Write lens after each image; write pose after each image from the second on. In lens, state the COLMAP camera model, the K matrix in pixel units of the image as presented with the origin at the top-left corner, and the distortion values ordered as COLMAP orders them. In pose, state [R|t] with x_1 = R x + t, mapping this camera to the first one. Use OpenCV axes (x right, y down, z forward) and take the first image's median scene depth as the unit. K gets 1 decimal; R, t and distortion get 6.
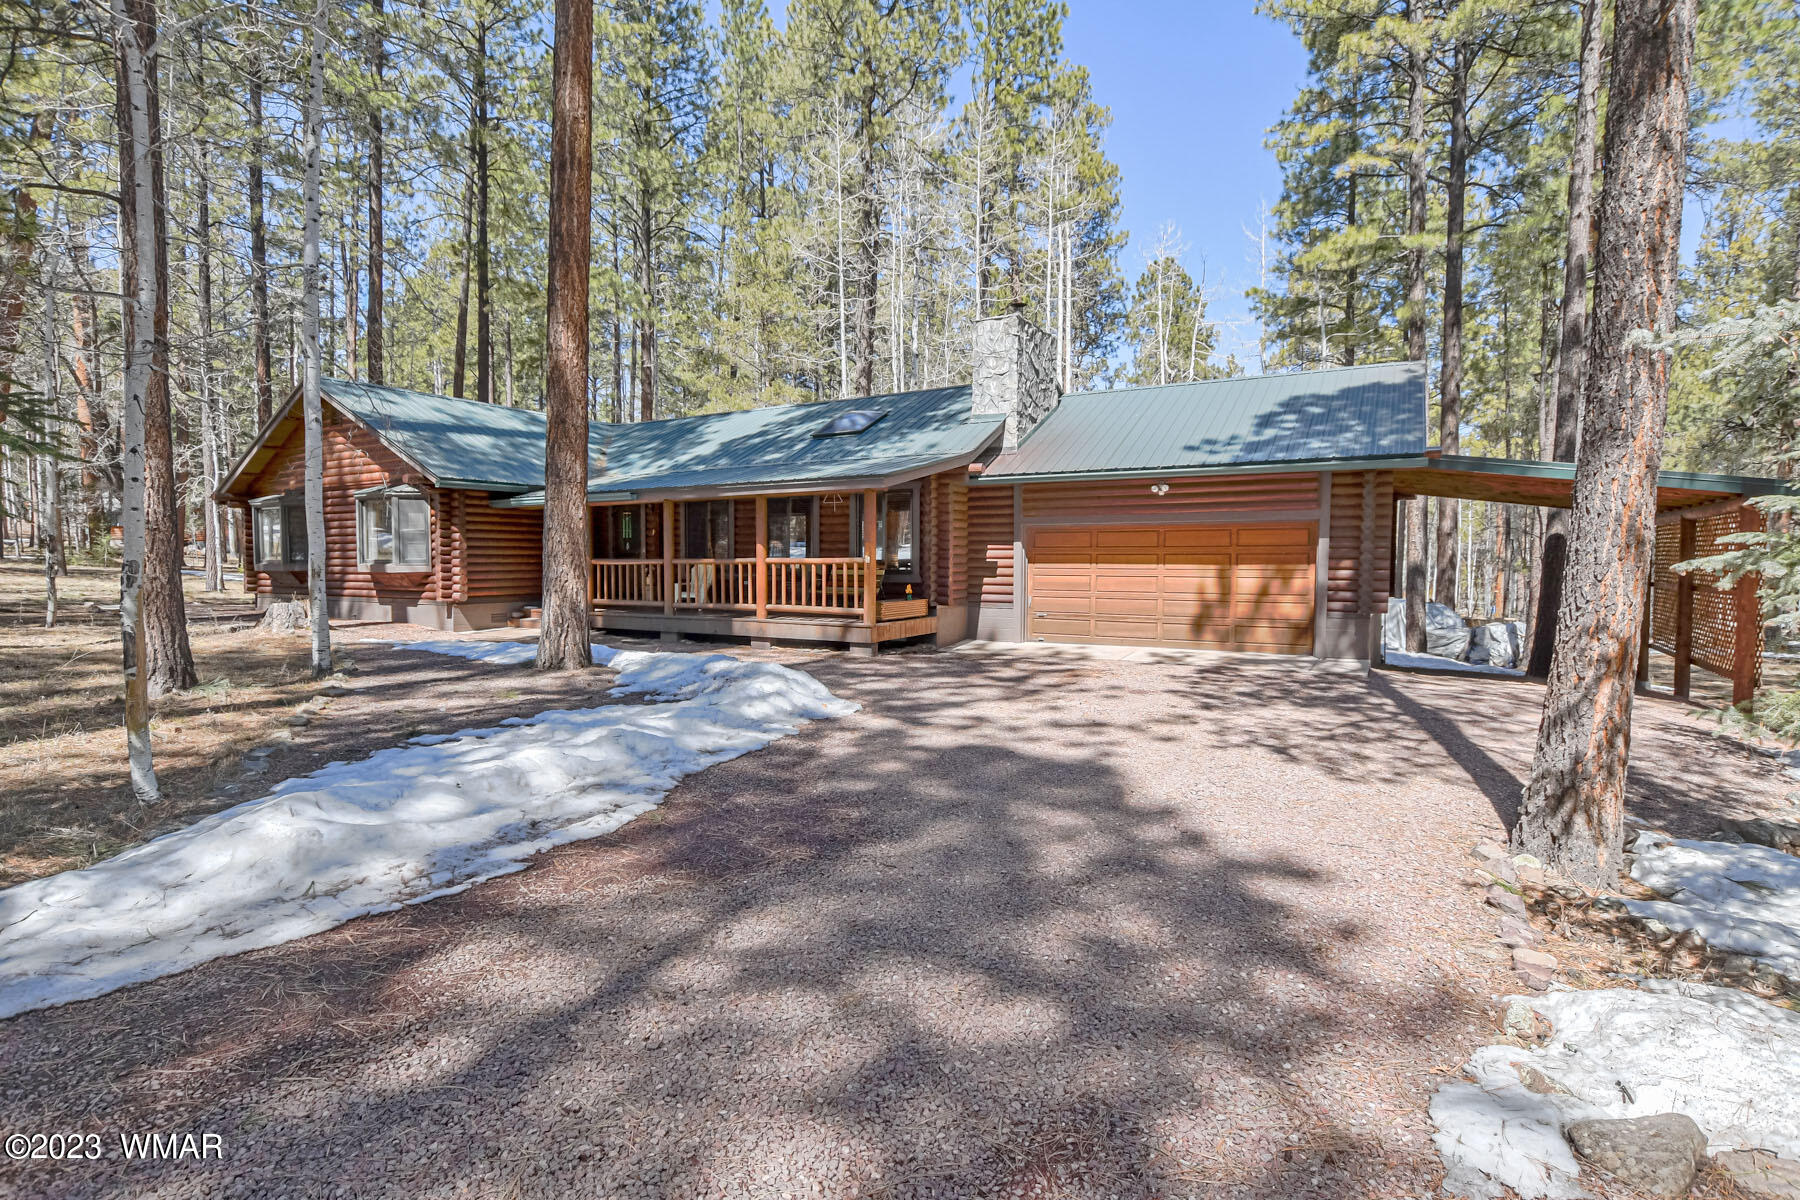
lens RADIAL K [[885.4, 0, 899.7], [0, 885.4, 603.5], [0, 0, 1]] dist [-0.006635, -0.000341]
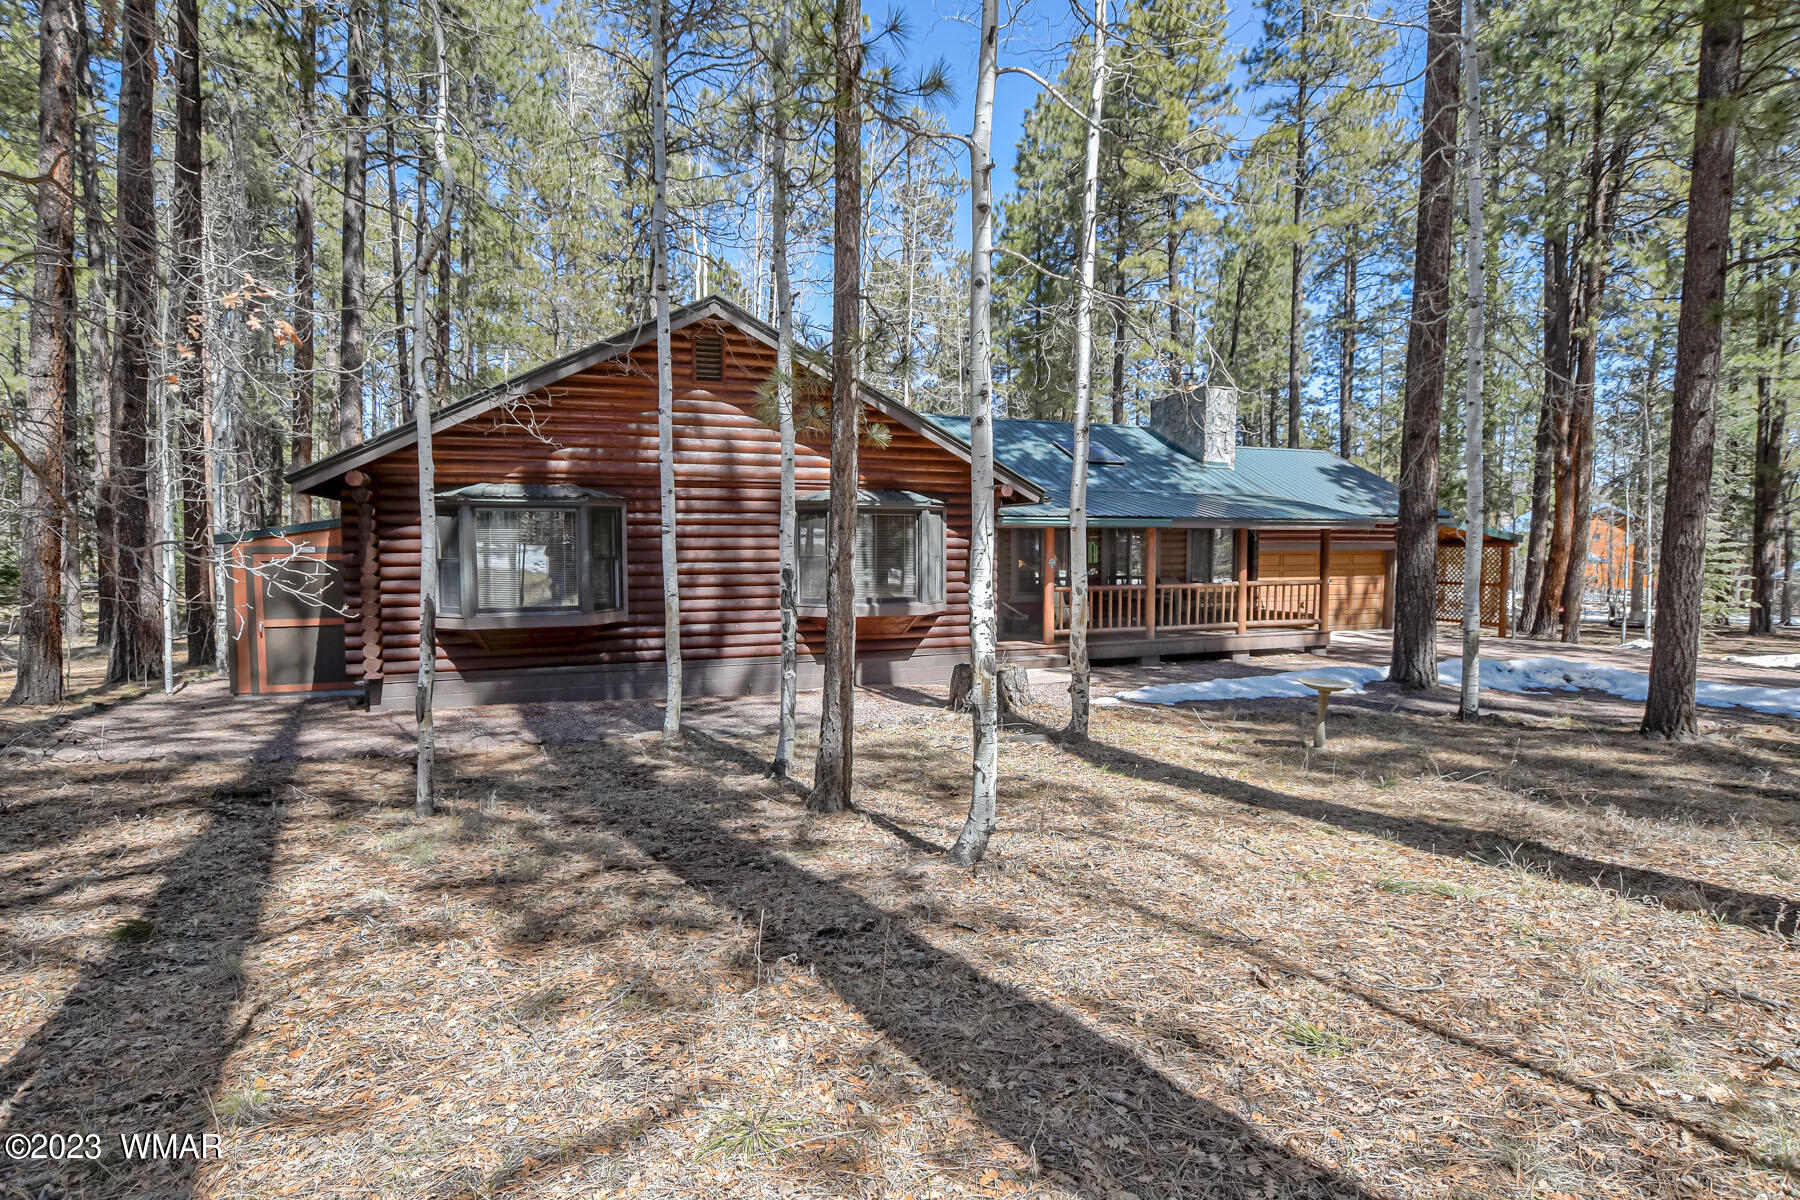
lens RADIAL K [[885.4, 0, 897.2], [0, 885.4, 598.3], [0, 0, 1]] dist [-0.006635, -0.000341]
pose [[0.599137, -0.050654, 0.799043, -1.345401], [0.036797, 0.998684, 0.035719, -0.087353], [-0.799801, 0.008002, 0.600212, 0.669008]]
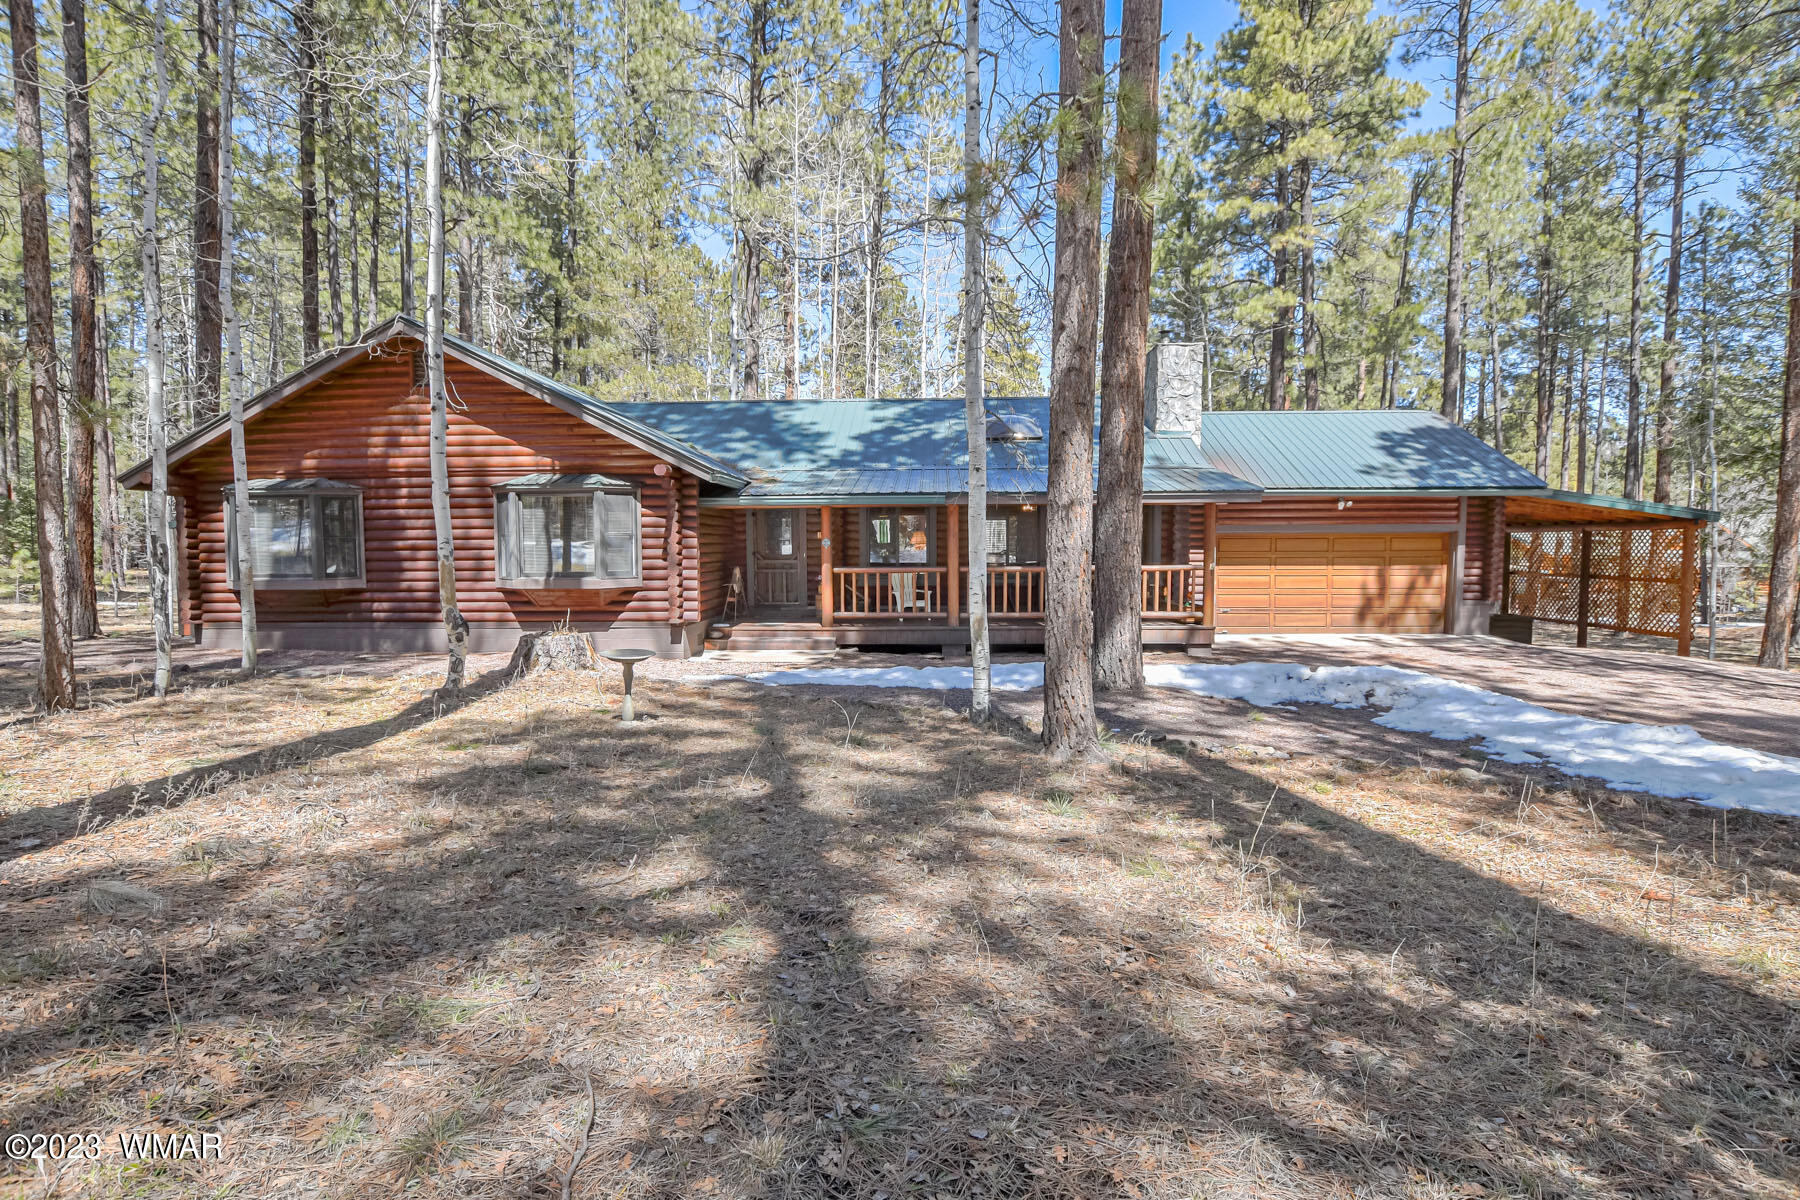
lens RADIAL K [[885.4, 0, 900.5], [0, 885.4, 603.4], [0, 0, 1]] dist [-0.006635, -0.000341]
pose [[0.880405, -0.036458, 0.472819, -0.806598], [0.027137, 0.999280, 0.026522, -0.040492], [-0.473445, -0.010520, 0.880761, 0.204595]]
